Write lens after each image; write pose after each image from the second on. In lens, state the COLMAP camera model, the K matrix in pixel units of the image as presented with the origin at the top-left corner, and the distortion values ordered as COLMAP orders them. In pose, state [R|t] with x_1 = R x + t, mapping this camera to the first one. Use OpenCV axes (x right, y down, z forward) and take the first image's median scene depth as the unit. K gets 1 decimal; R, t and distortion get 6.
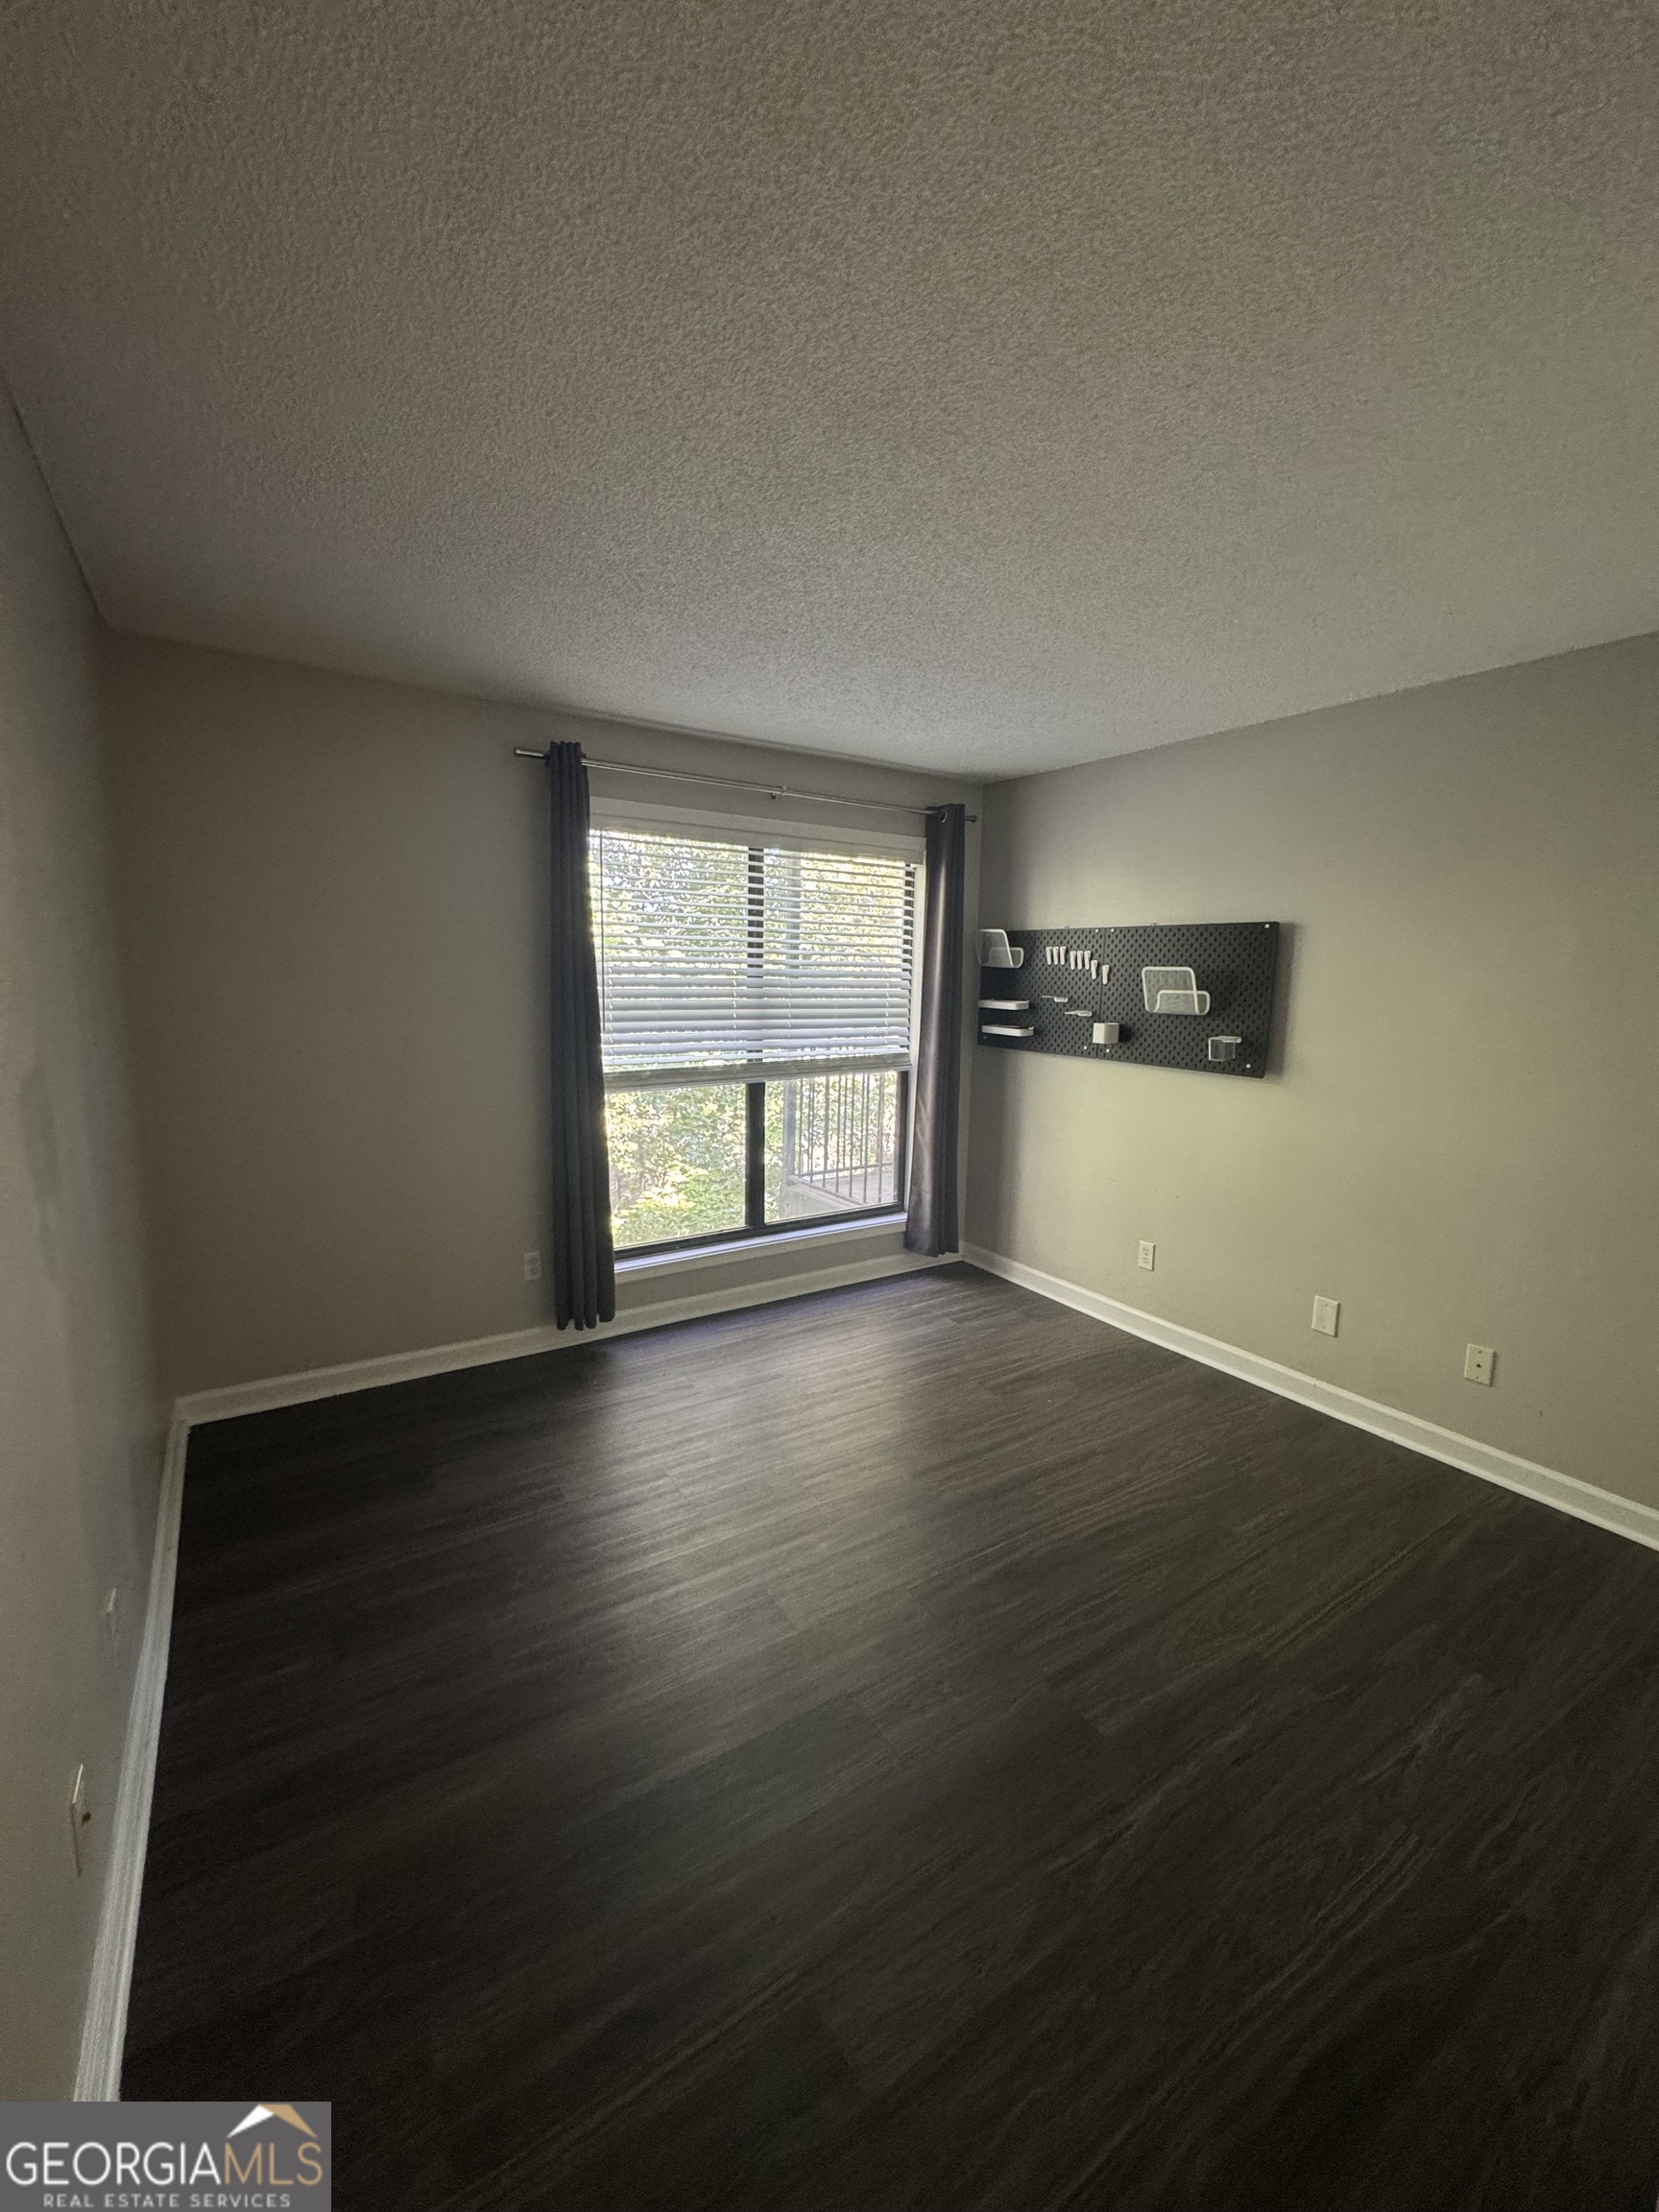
lens RADIAL K [[884.7, 0, 829.5], [0, 884.7, 1106.0], [0, 0, 1]] dist [0.000453, 0.000082]
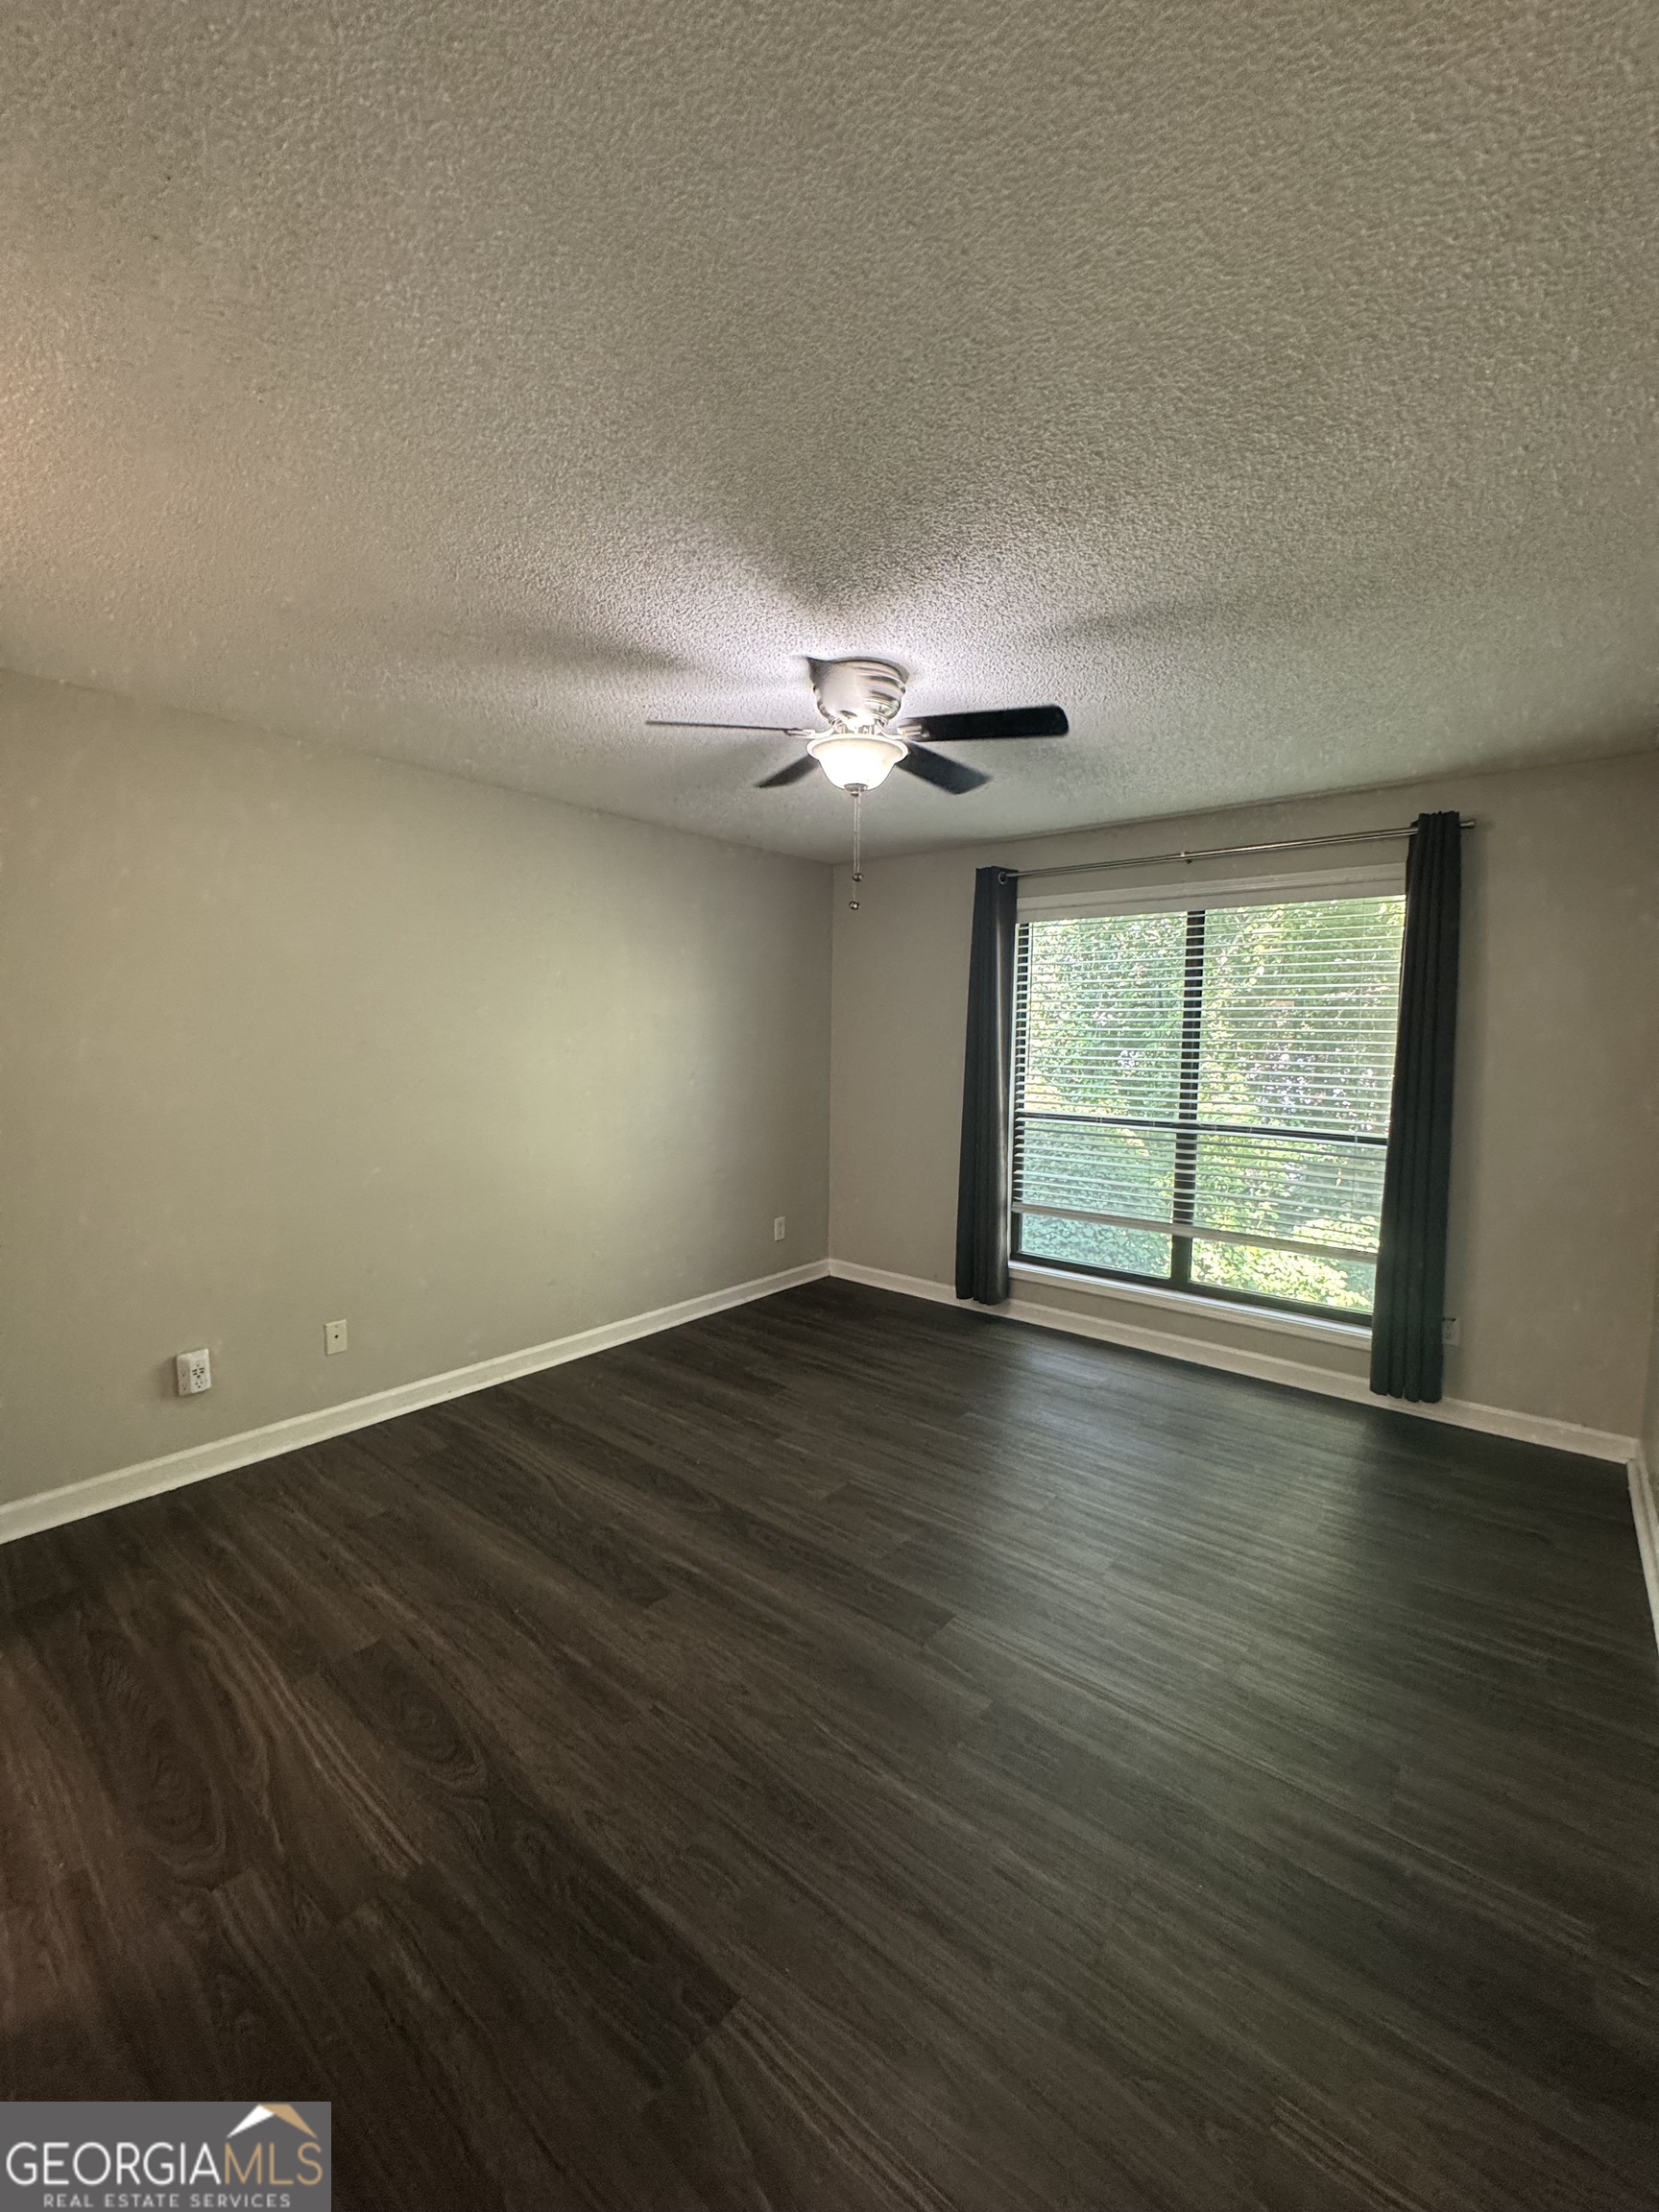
lens RADIAL K [[884.7, 0, 829.5], [0, 884.7, 1106.0], [0, 0, 1]] dist [0.000453, 0.000082]
pose [[0.292235, 0.090643, -0.952041, 0.810586], [-0.103754, 0.992627, 0.062659, -0.091709], [0.950702, 0.080467, 0.299485, 0.322315]]
